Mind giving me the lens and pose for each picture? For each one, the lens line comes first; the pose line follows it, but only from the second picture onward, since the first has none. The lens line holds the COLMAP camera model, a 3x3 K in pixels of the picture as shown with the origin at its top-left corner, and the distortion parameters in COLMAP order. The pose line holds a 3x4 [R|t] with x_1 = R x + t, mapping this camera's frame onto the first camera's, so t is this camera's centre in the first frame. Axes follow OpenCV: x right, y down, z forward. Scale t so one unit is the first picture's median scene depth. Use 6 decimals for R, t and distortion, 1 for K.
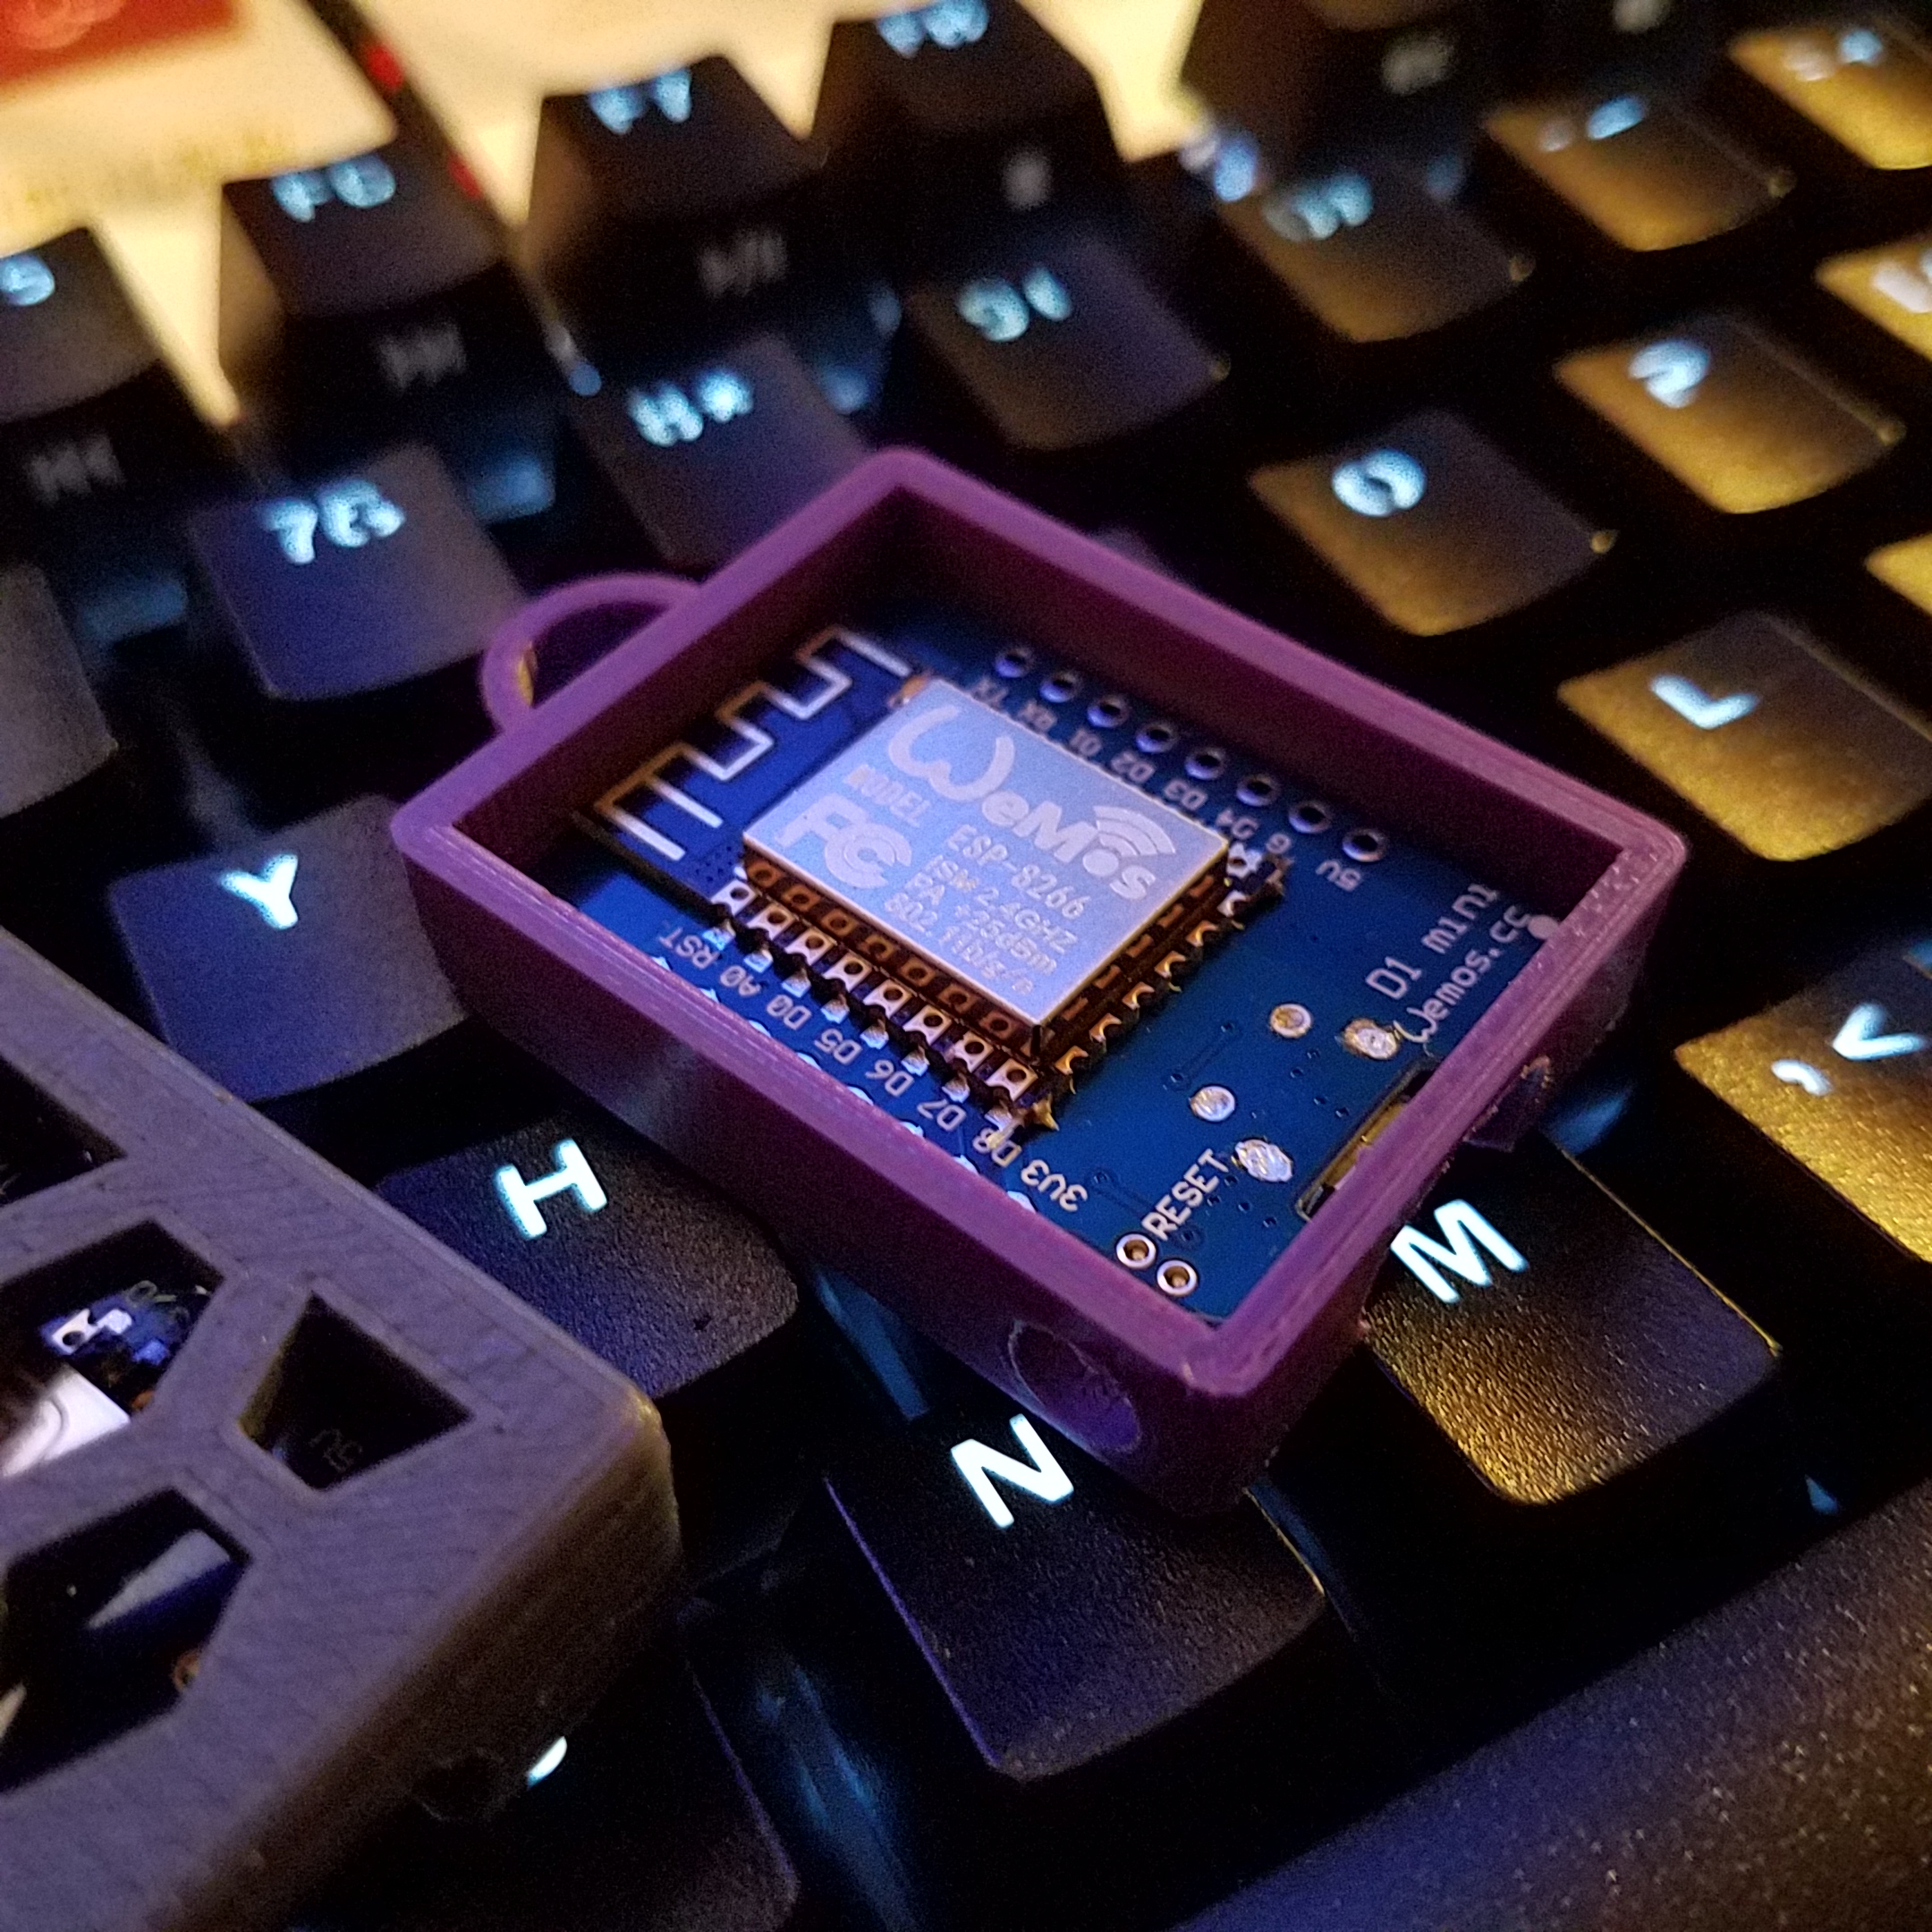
lens RADIAL K [[2368.2, 0, 939.4], [0, 2368.2, 899.8], [0, 0, 1]] dist [0.363390, -1.330165]
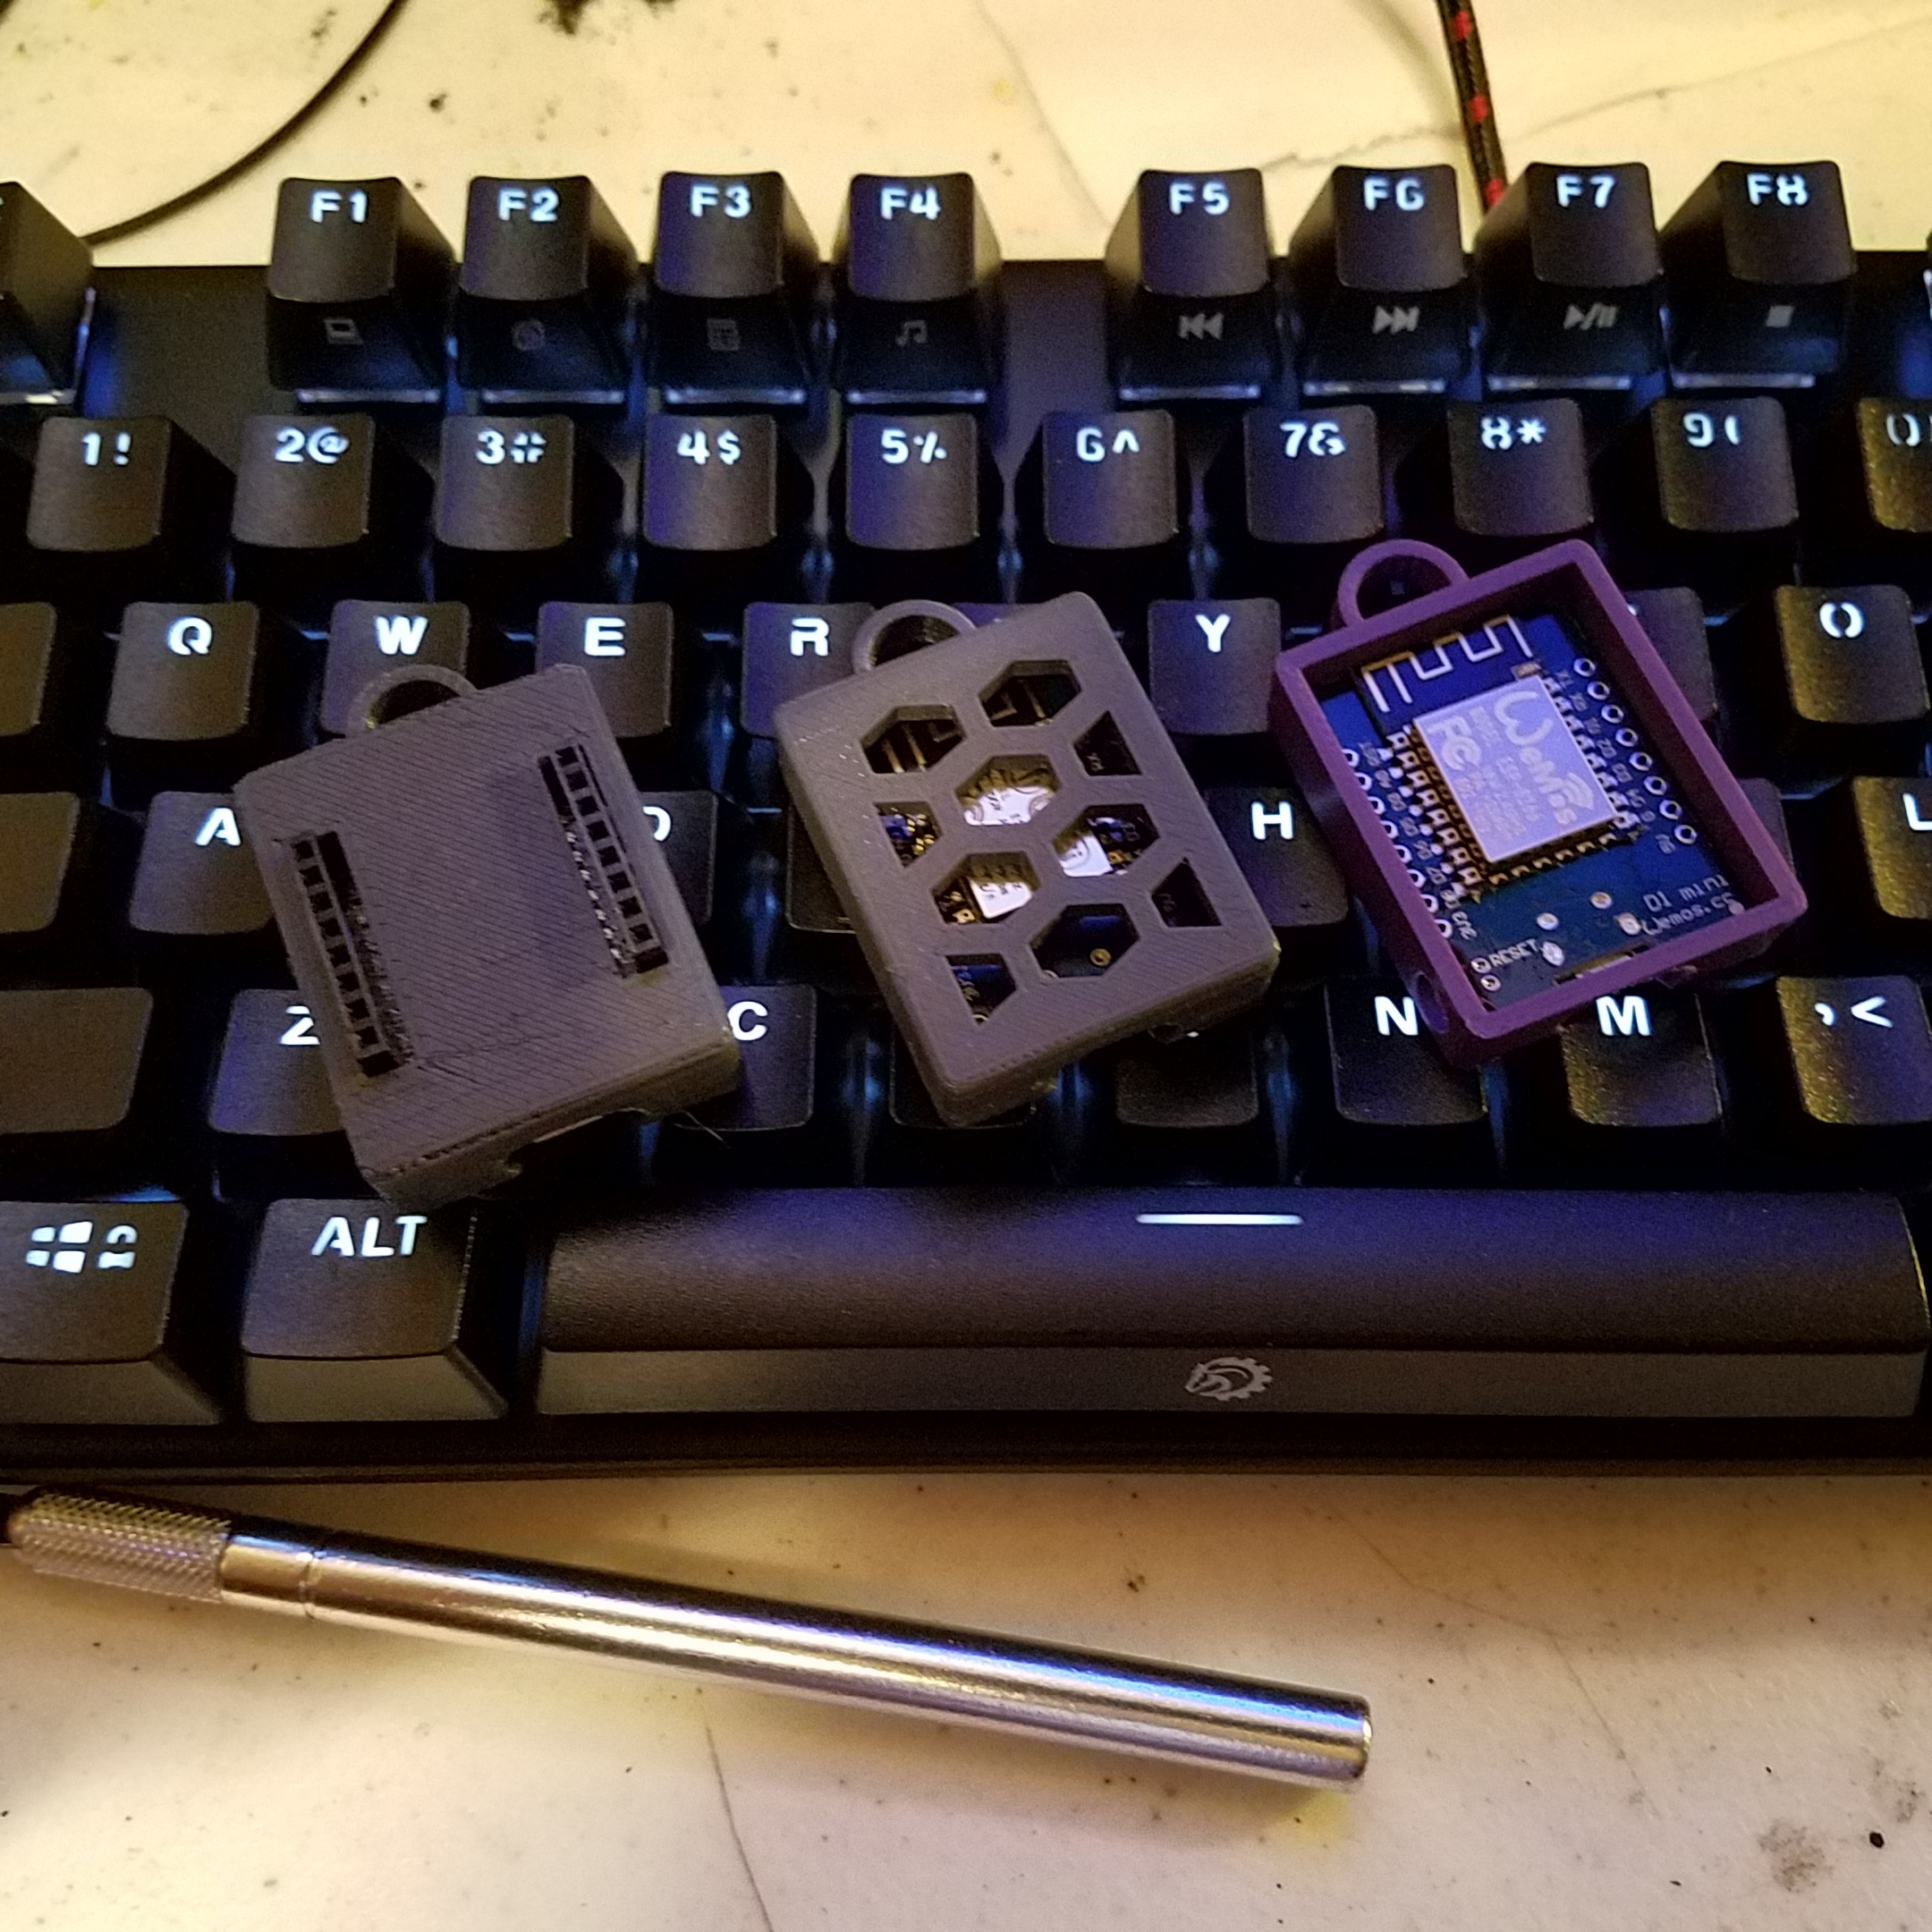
lens RADIAL K [[2368.2, 0, 939.4], [0, 2368.2, 899.8], [0, 0, 1]] dist [0.363390, -1.330165]
pose [[0.879460, 0.443318, -0.173263, -0.008522], [-0.366970, 0.863358, 0.346332, -0.504517], [0.303123, -0.241003, 0.921973, -1.282425]]
